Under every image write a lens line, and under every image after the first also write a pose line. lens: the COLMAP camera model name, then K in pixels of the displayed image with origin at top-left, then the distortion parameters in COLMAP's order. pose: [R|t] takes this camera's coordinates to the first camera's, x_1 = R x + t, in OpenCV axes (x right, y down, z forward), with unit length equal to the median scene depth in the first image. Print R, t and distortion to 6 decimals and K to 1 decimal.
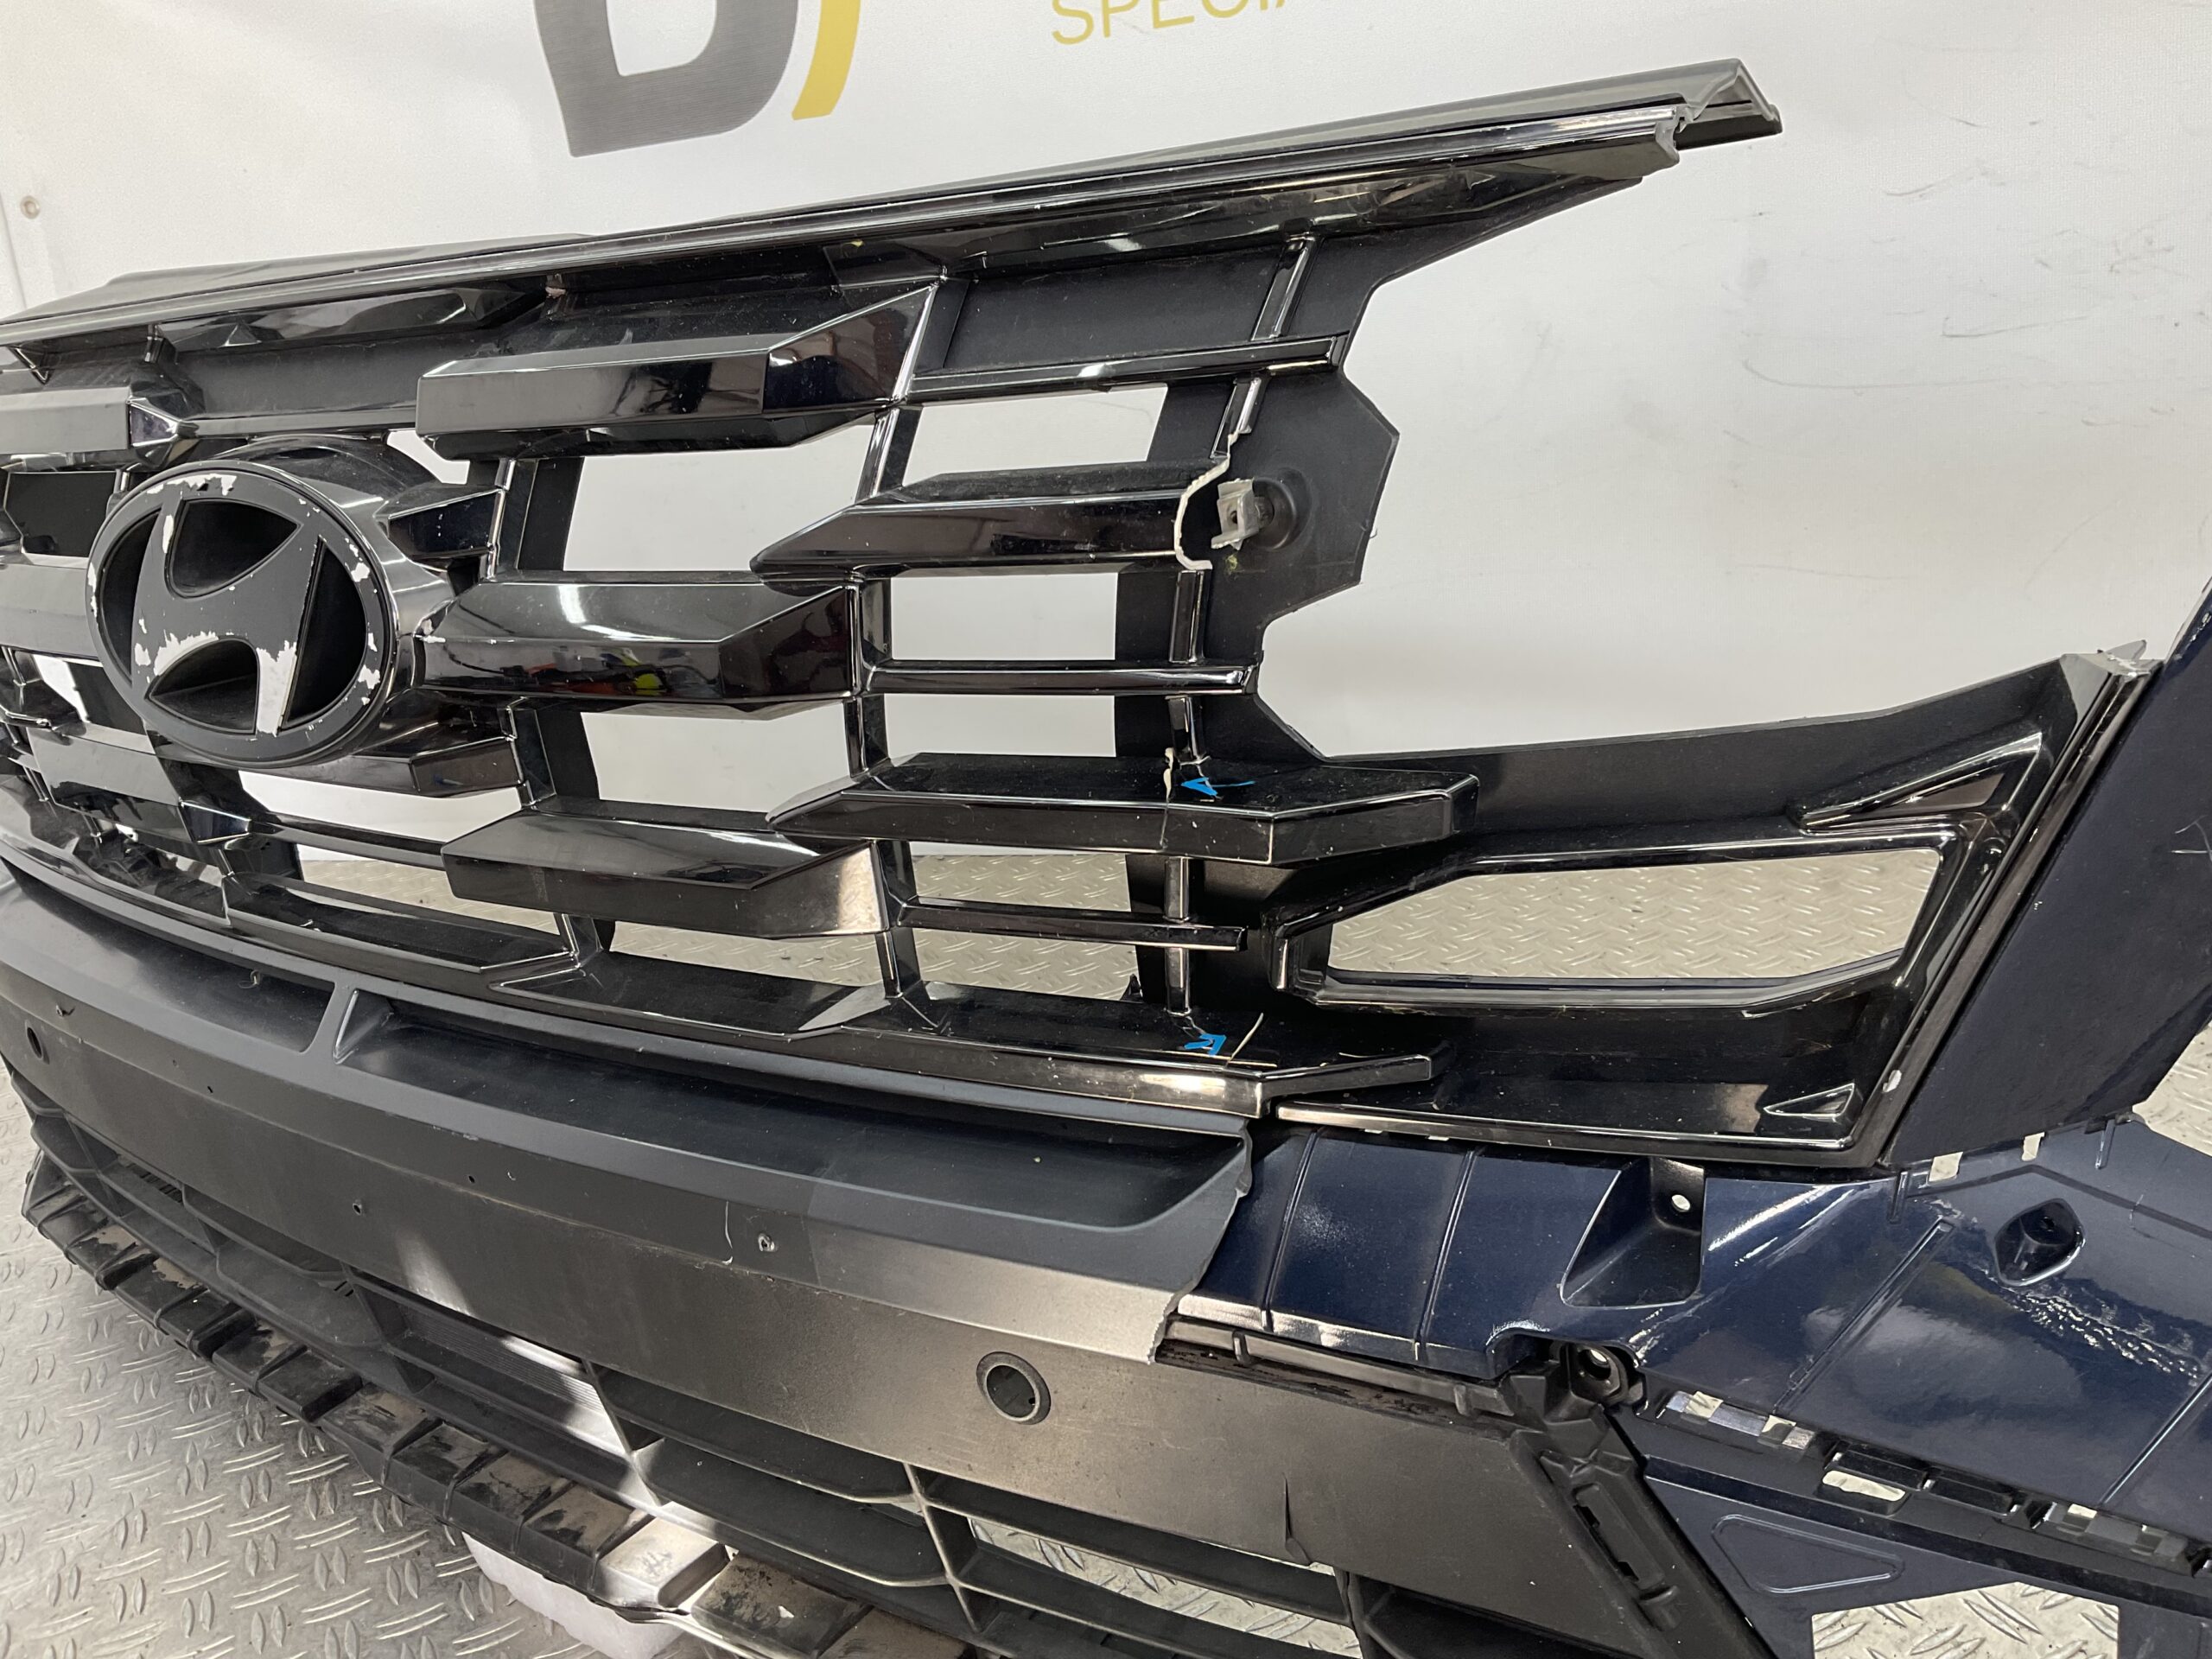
lens RADIAL K [[1841.7, 0, 1098.8], [0, 1841.7, 825.6], [0, 0, 1]] dist [0.082579, -0.146209]
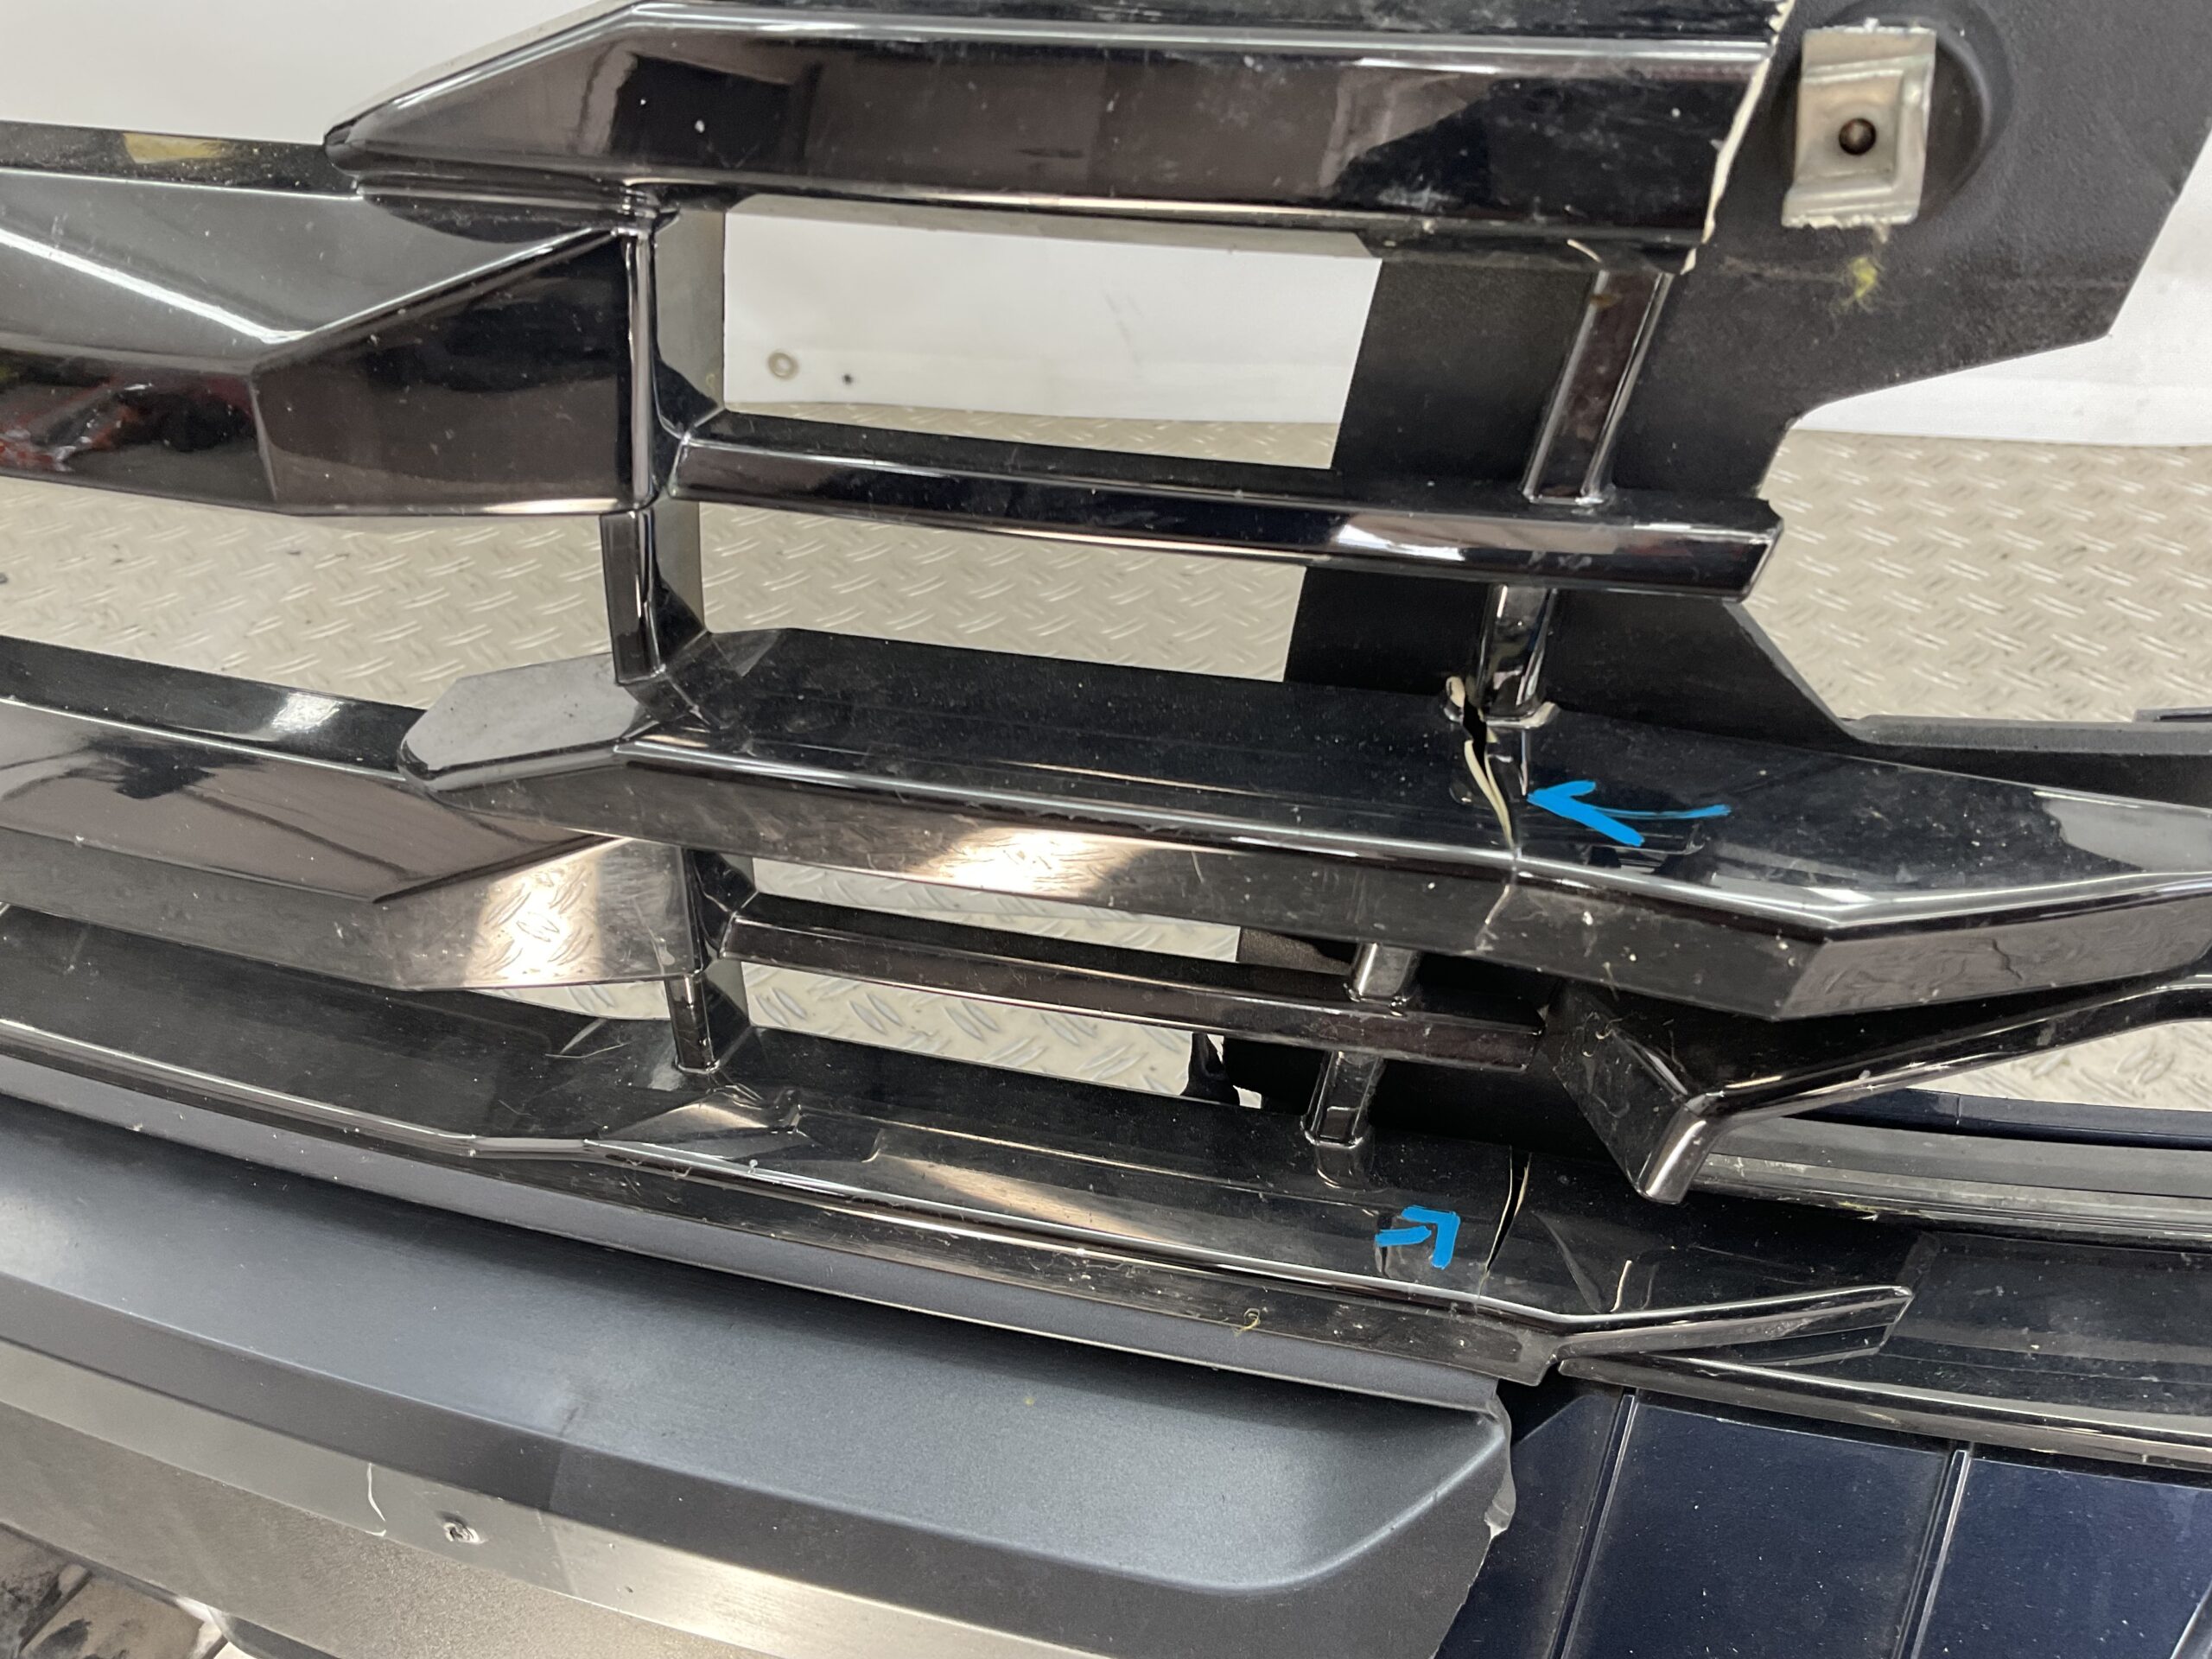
lens RADIAL K [[1841.7, 0, 1098.8], [0, 1841.7, 825.6], [0, 0, 1]] dist [0.082579, -0.146209]
pose [[0.968372, -0.046151, 0.245207, -0.131617], [-0.023646, 0.961348, 0.274318, -0.112017], [-0.248389, -0.271440, 0.929851, 0.556365]]
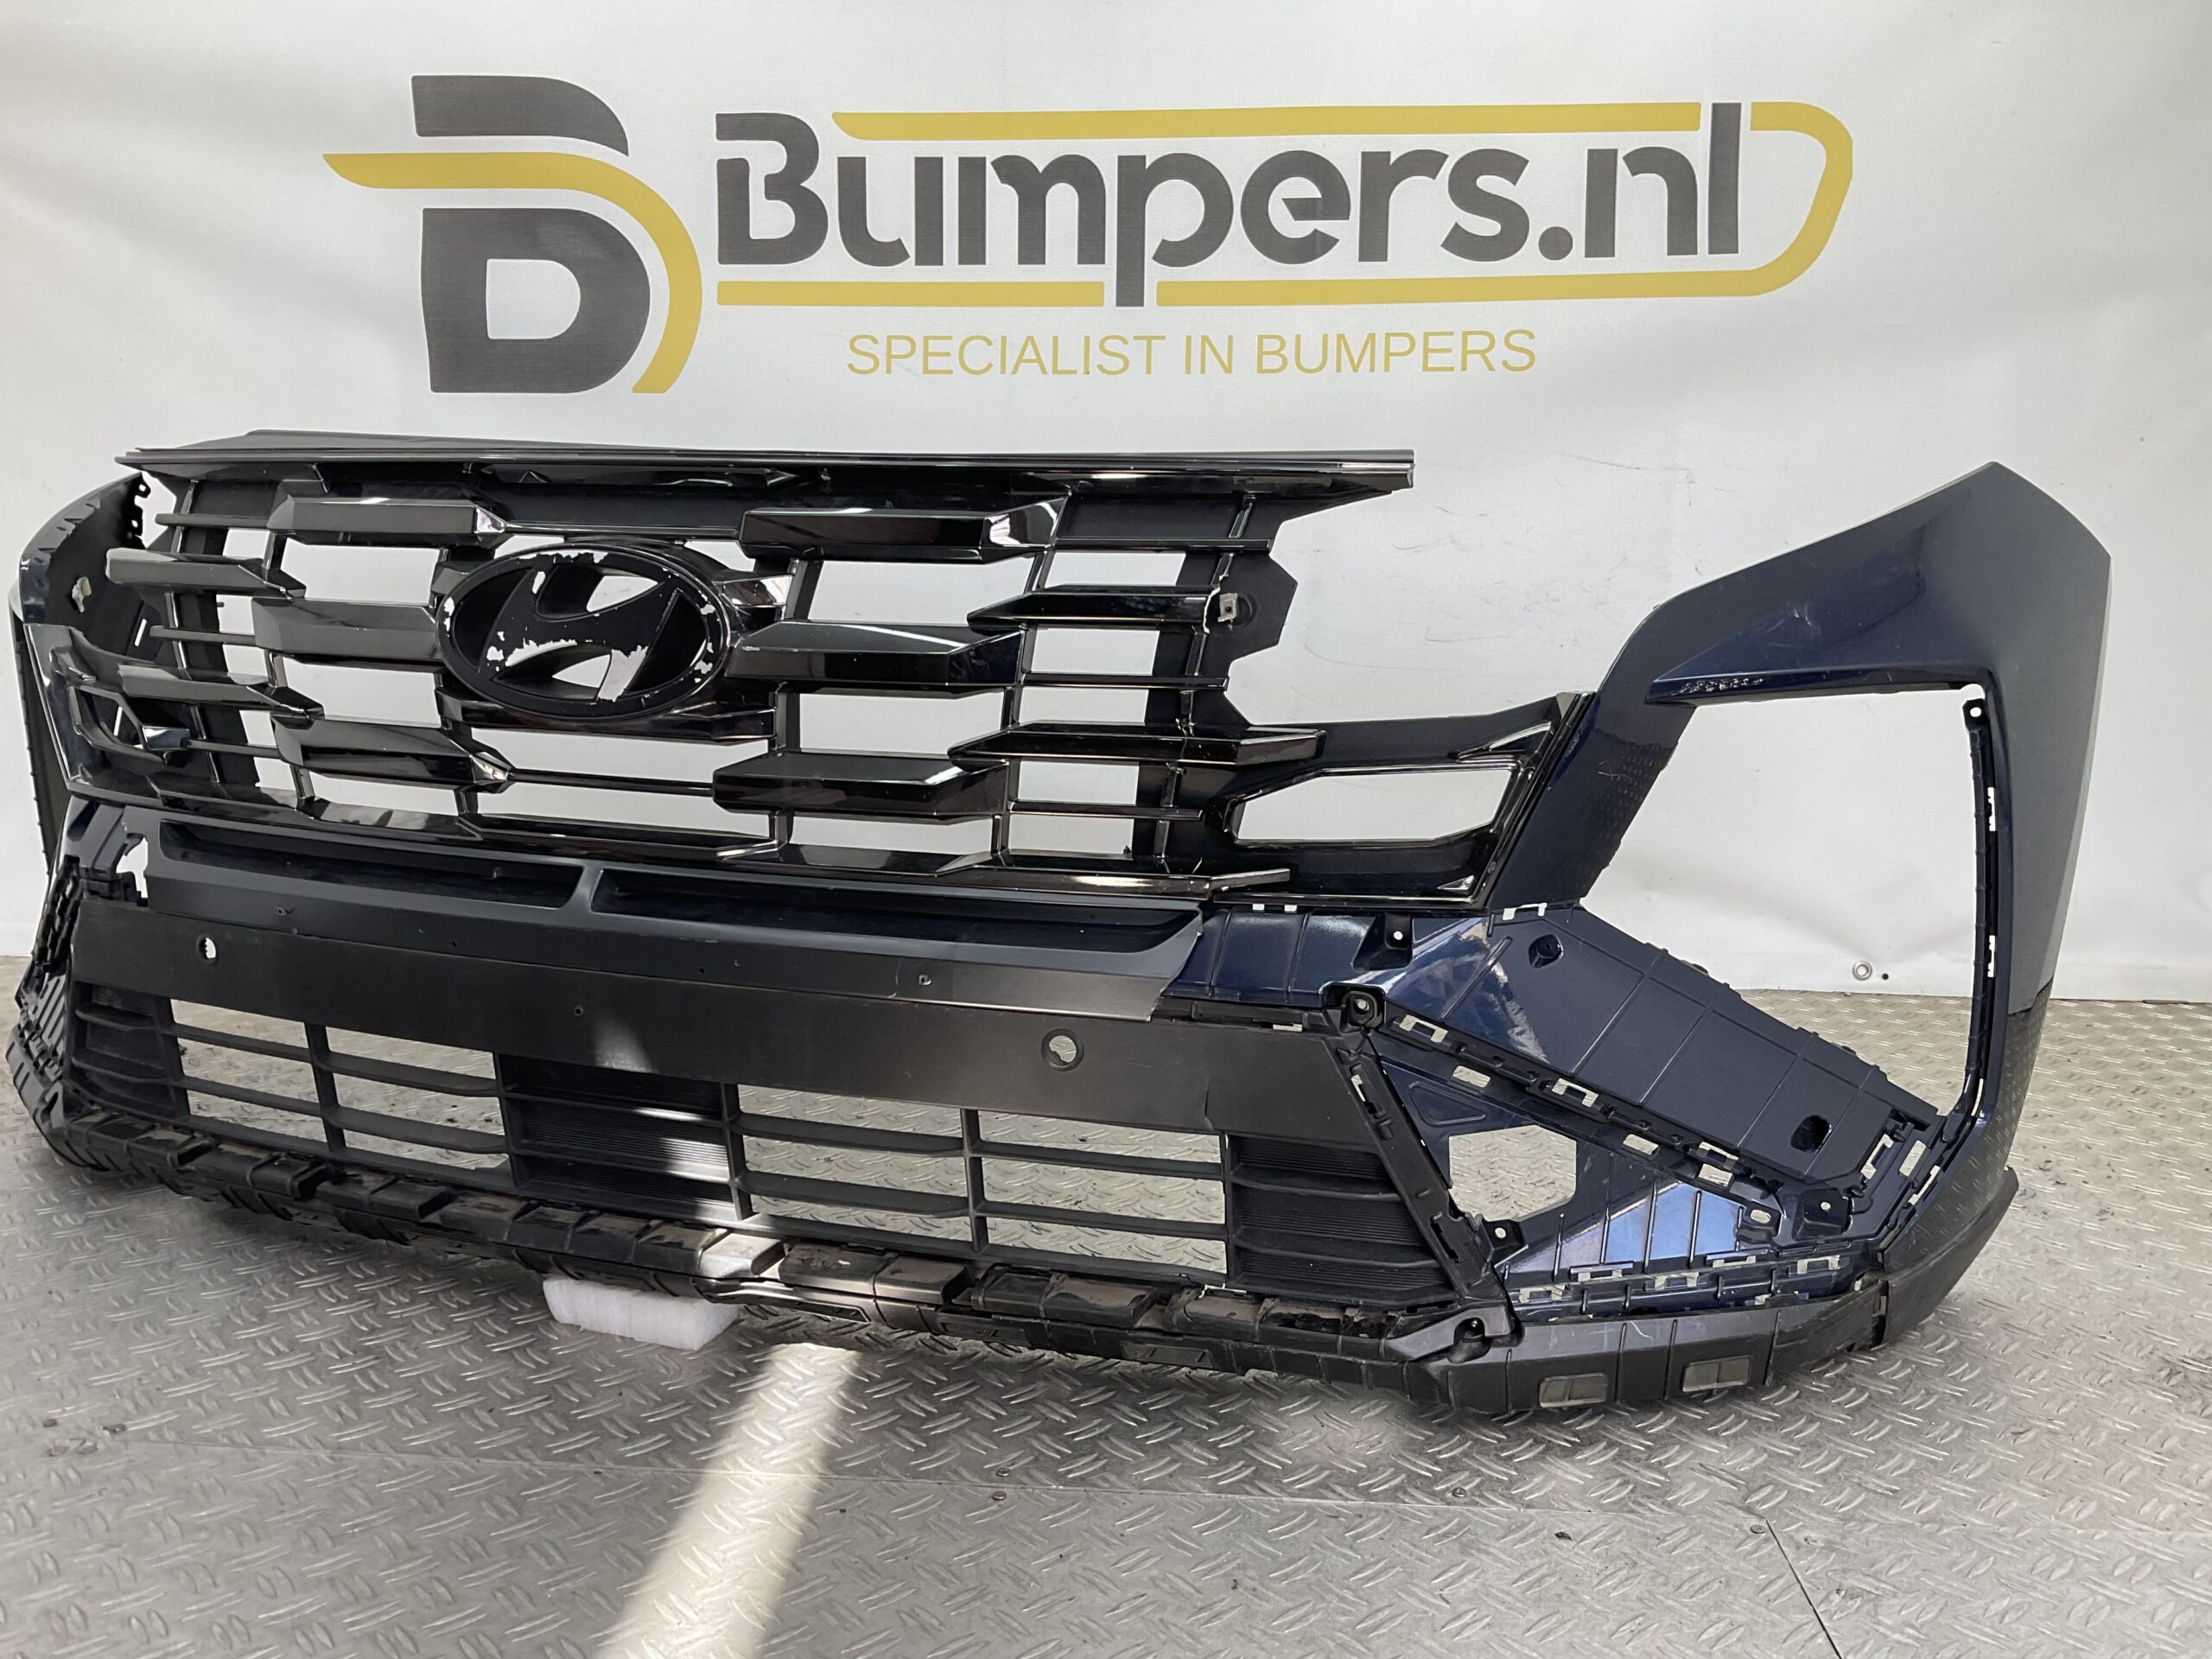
lens RADIAL K [[1830.4, 0, 1098.3], [0, 1830.4, 834.3], [0, 0, 1]] dist [0.137221, -0.272069]
pose [[0.953923, 0.083416, 0.288222, -0.582782], [-0.035414, 0.985166, -0.167911, 0.403439], [-0.297953, 0.149967, 0.942727, -0.850154]]
